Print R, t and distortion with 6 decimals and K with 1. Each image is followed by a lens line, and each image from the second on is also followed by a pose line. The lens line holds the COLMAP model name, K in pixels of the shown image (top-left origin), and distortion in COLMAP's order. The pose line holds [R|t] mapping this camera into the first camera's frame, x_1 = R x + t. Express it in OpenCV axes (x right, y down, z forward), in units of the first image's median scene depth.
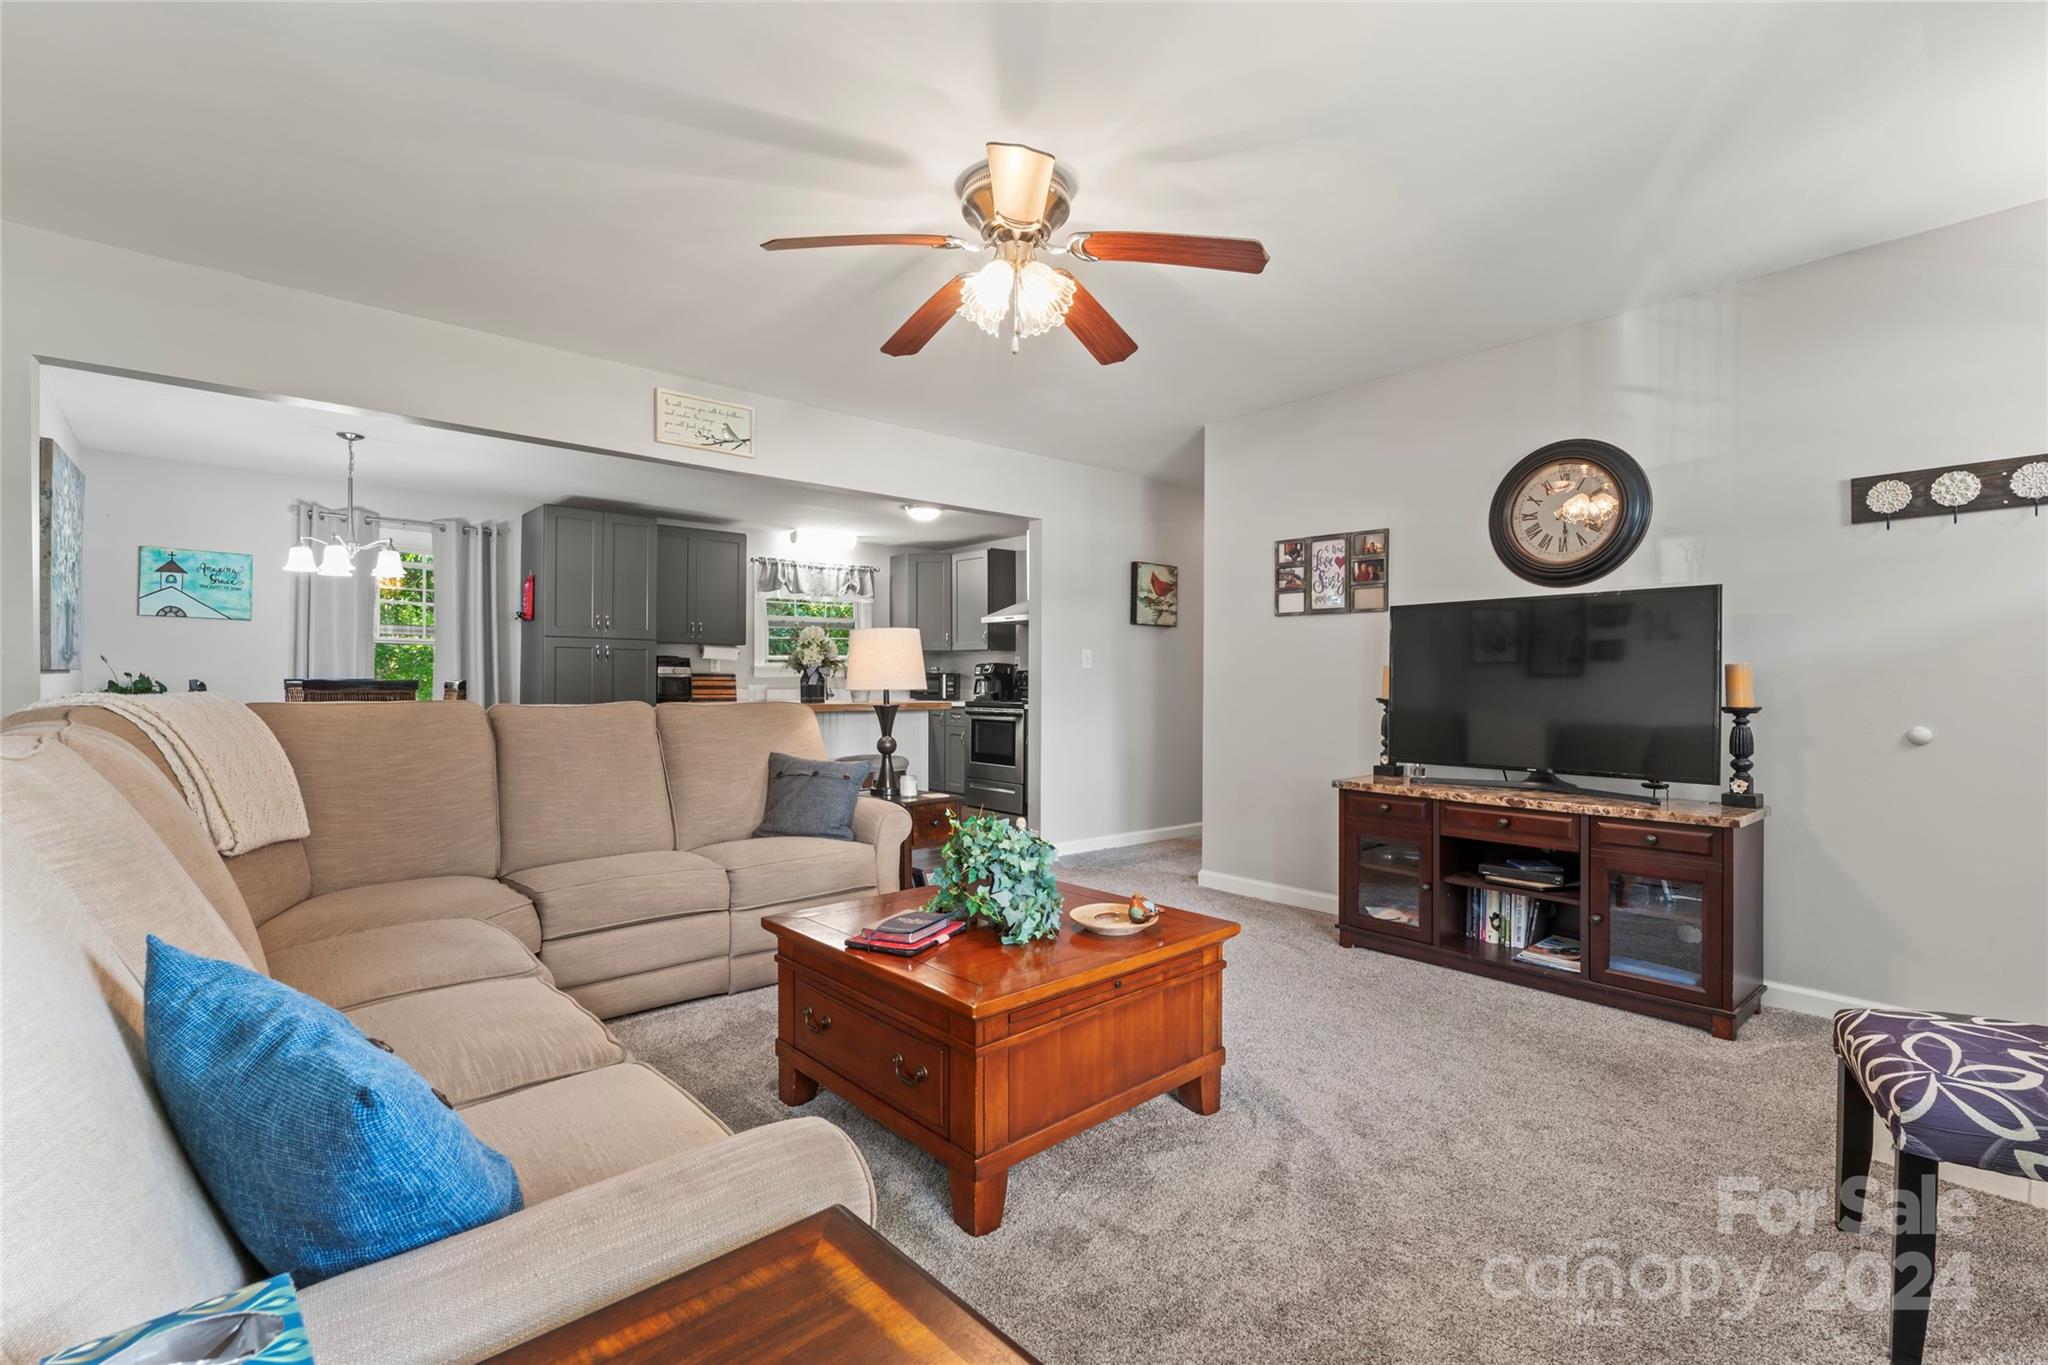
lens RADIAL K [[916.9, 0, 1026.5], [0, 916.9, 686.6], [0, 0, 1]] dist [-0.004686, 0.001494]
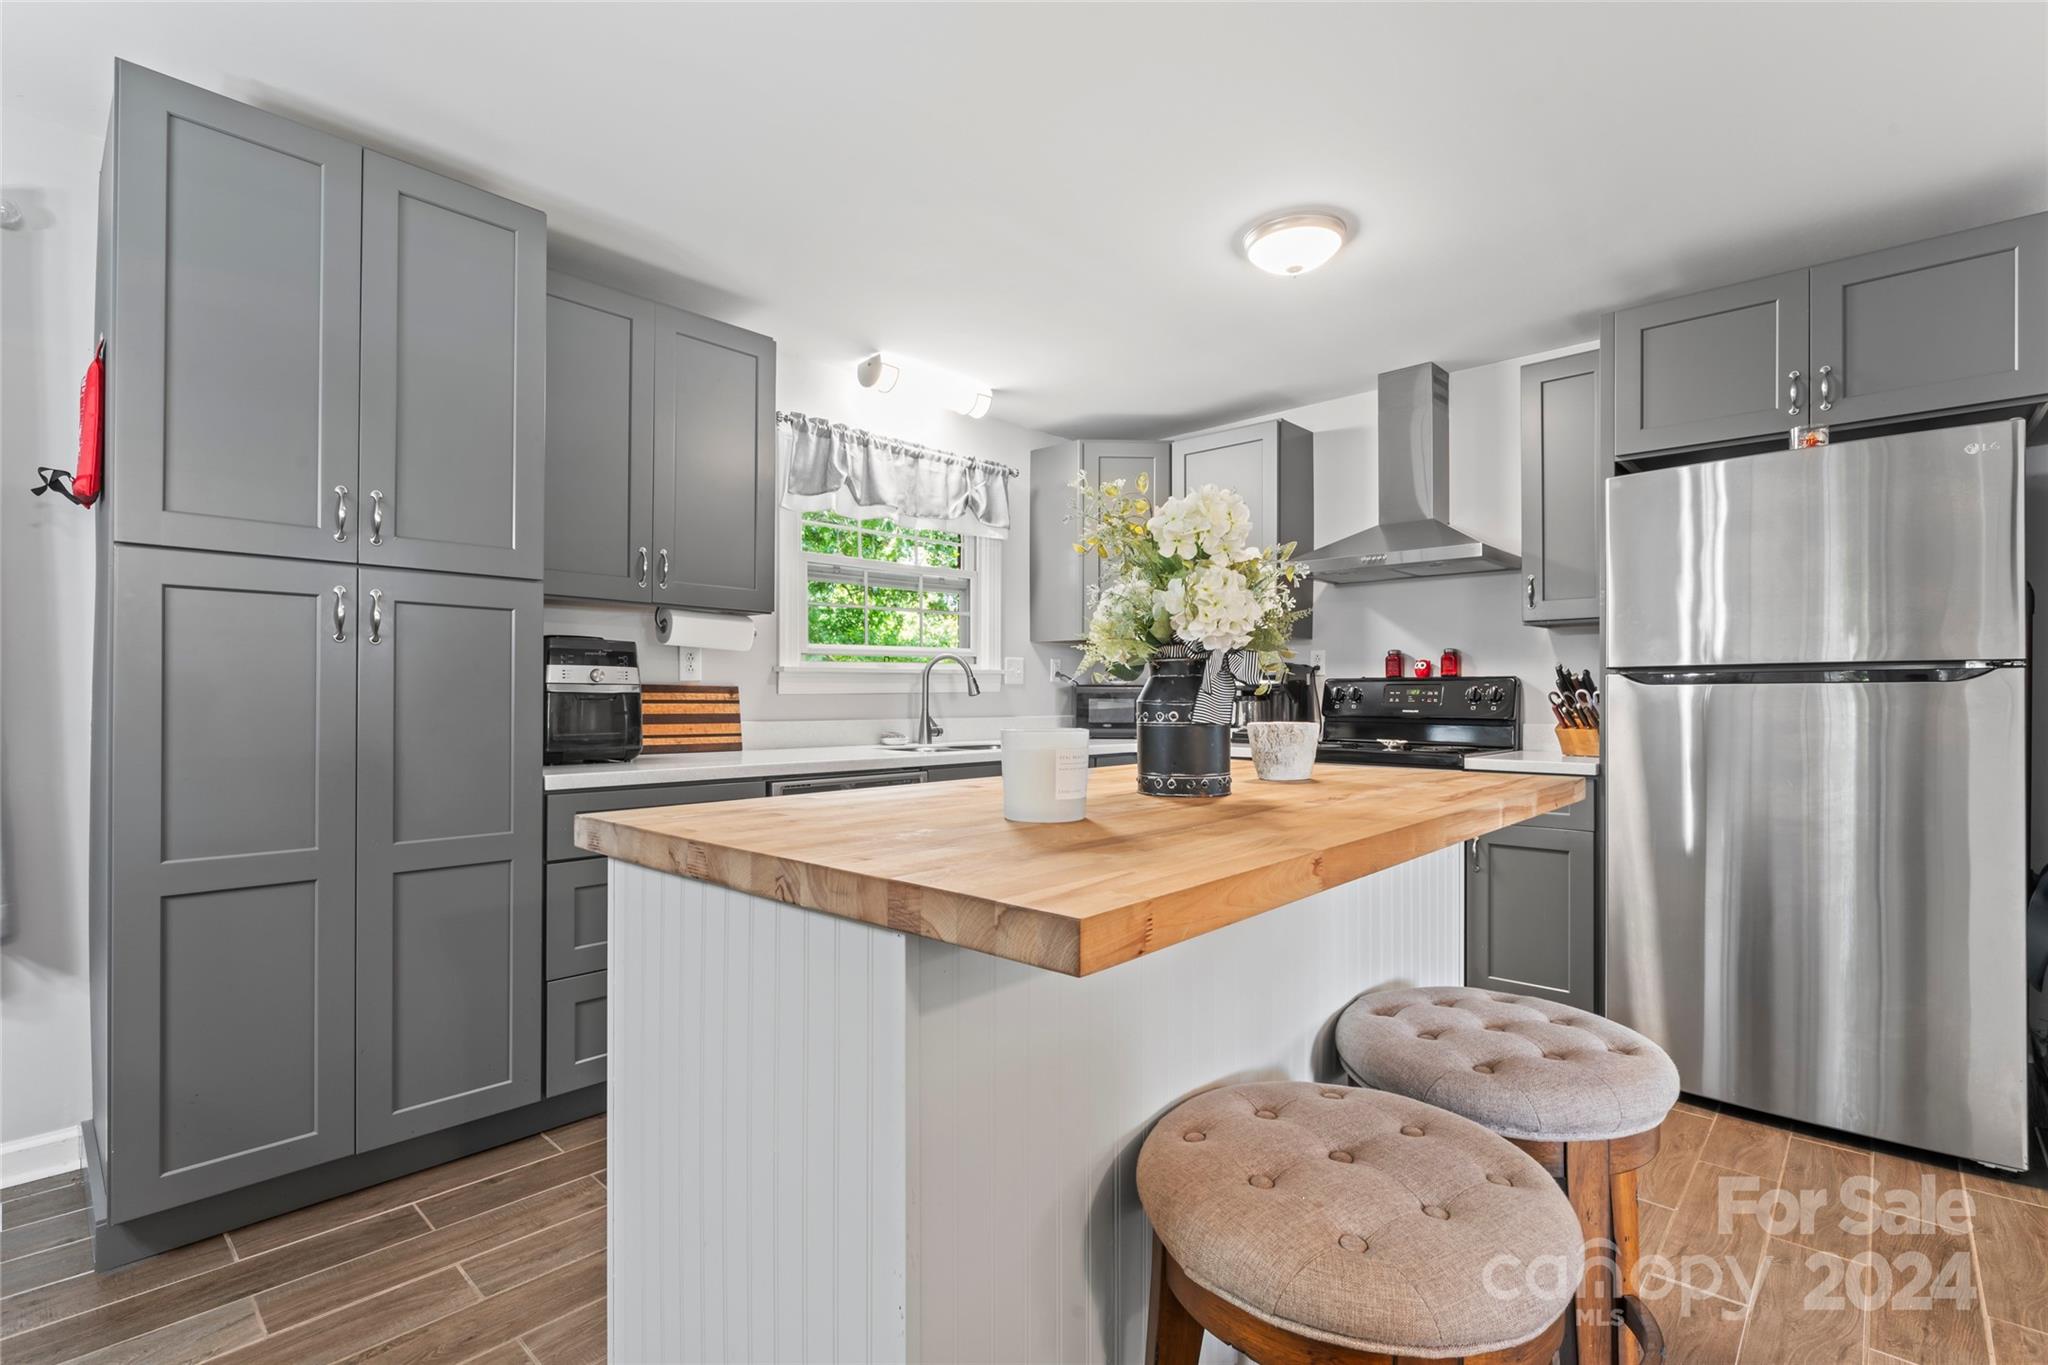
lens RADIAL K [[916.9, 0, 1017.1], [0, 916.9, 688.2], [0, 0, 1]] dist [-0.004686, 0.001494]
pose [[0.996148, -0.000861, 0.087686, -0.316608], [0.002277, 0.999869, -0.016053, -0.007862], [-0.087661, 0.016191, 0.996019, 0.797757]]
